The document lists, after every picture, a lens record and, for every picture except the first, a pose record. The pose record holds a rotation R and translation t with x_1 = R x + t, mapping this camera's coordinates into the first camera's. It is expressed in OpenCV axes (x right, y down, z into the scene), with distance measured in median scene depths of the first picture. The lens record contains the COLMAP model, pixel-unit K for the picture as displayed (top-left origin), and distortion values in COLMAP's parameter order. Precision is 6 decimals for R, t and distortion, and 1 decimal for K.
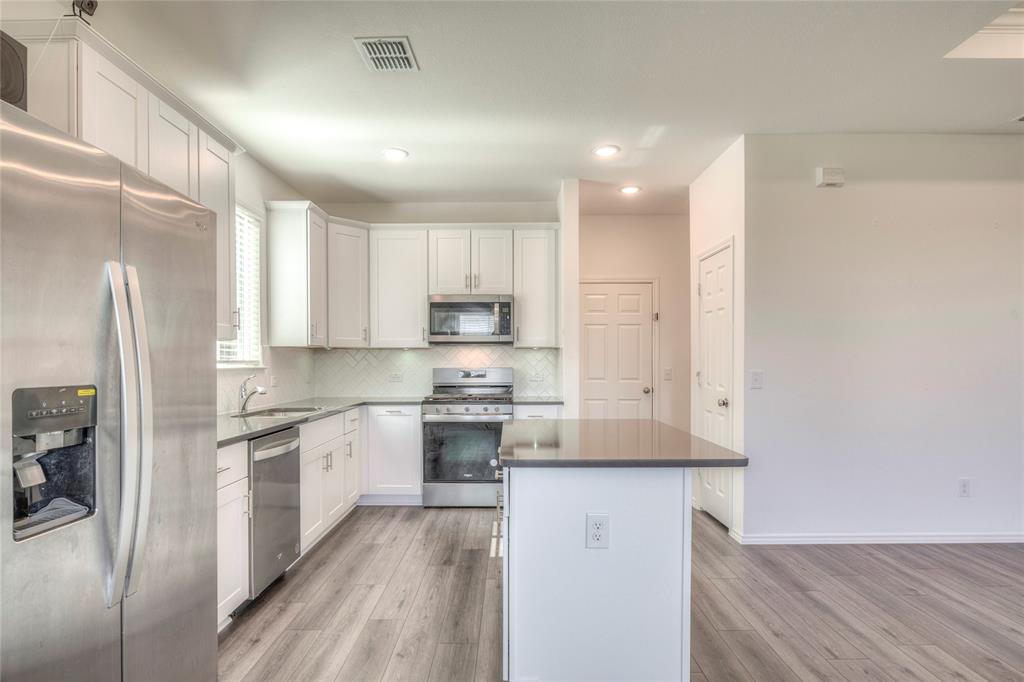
lens RADIAL K [[553.1, 0, 506.4], [0, 553.1, 366.3], [0, 0, 1]] dist [-0.001690, -0.005110]
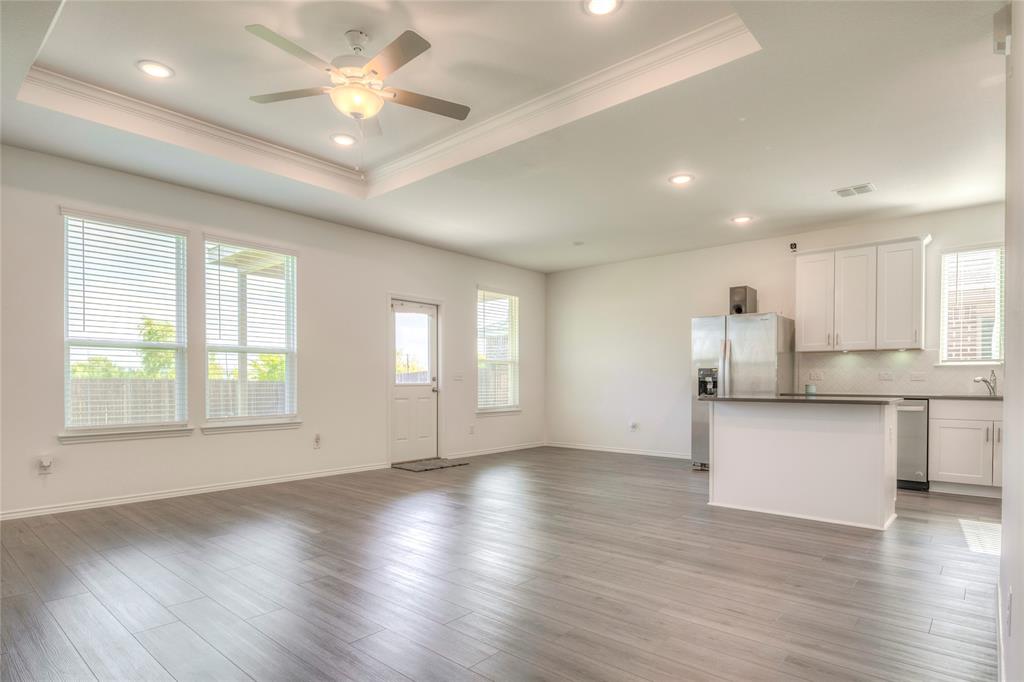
lens RADIAL K [[553.1, 0, 507.1], [0, 553.1, 388.0], [0, 0, 1]] dist [-0.001690, -0.005110]
pose [[-0.656503, 0.010019, -0.754257, 1.140856], [-0.006192, 0.999807, 0.018670, 0.036520], [0.754298, 0.016928, -0.656314, 0.799359]]
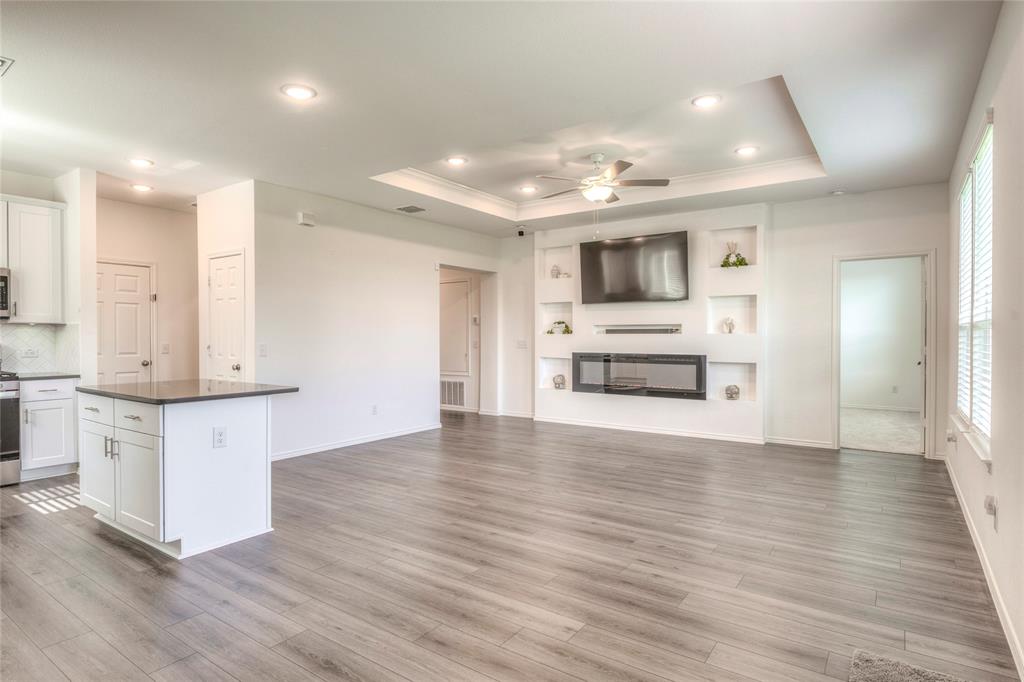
lens RADIAL K [[553.1, 0, 507.5], [0, 553.1, 342.4], [0, 0, 1]] dist [-0.001690, -0.005110]
pose [[0.572056, -0.006713, 0.820187, -0.303256], [0.006617, 0.999972, 0.003570, 0.002894], [-0.820188, 0.003385, 0.572085, -0.294210]]
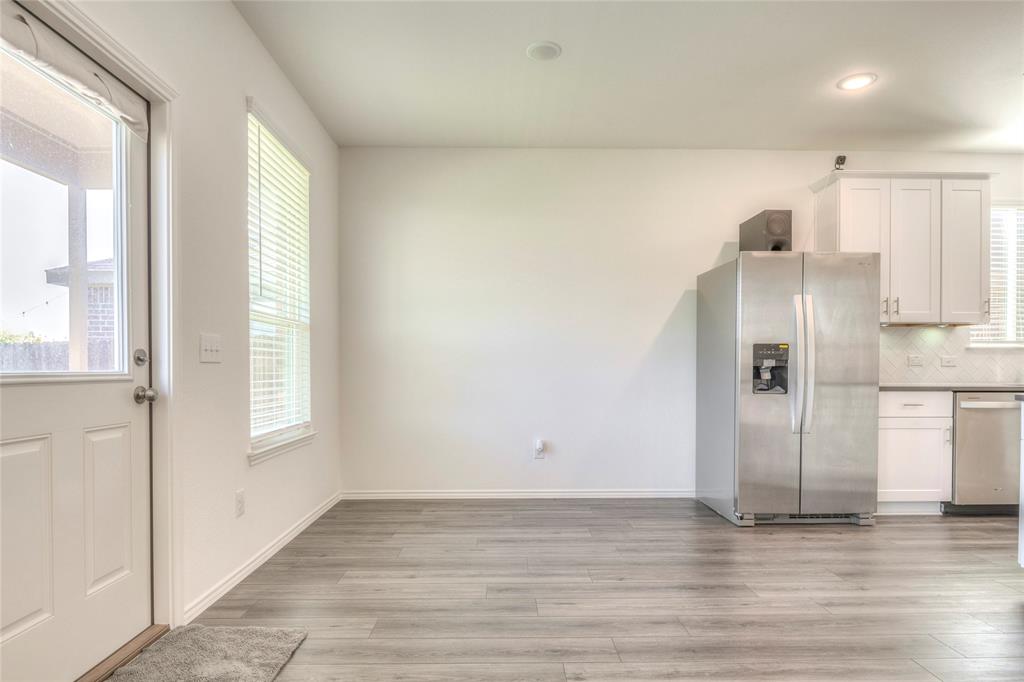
lens RADIAL K [[553.1, 0, 507.7], [0, 553.1, 377.0], [0, 0, 1]] dist [-0.001690, -0.005110]
pose [[0.021747, 0.014991, -0.999651, 0.538698], [-0.008458, 0.999855, 0.014810, 0.048095], [0.999728, 0.008133, 0.021871, -0.108856]]
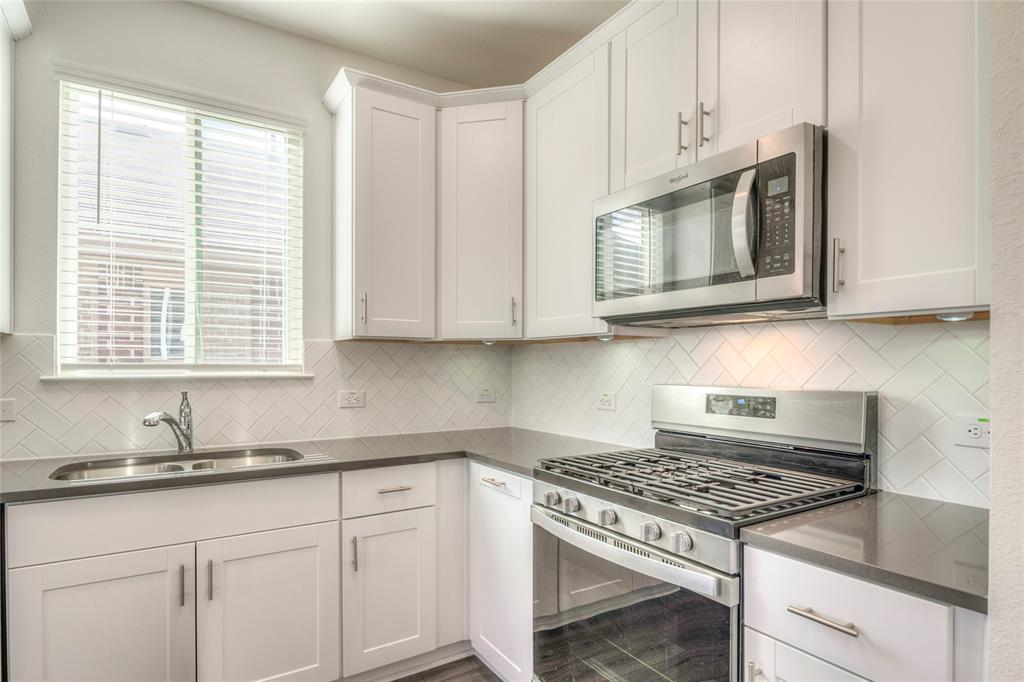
lens RADIAL K [[553.1, 0, 507.8], [0, 553.1, 369.3], [0, 0, 1]] dist [-0.001690, -0.005110]
pose [[0.544931, 0.011032, -0.838408, 0.169346], [-0.009985, 0.999928, 0.006668, -0.010559], [0.838421, 0.004738, 0.545002, 0.783197]]
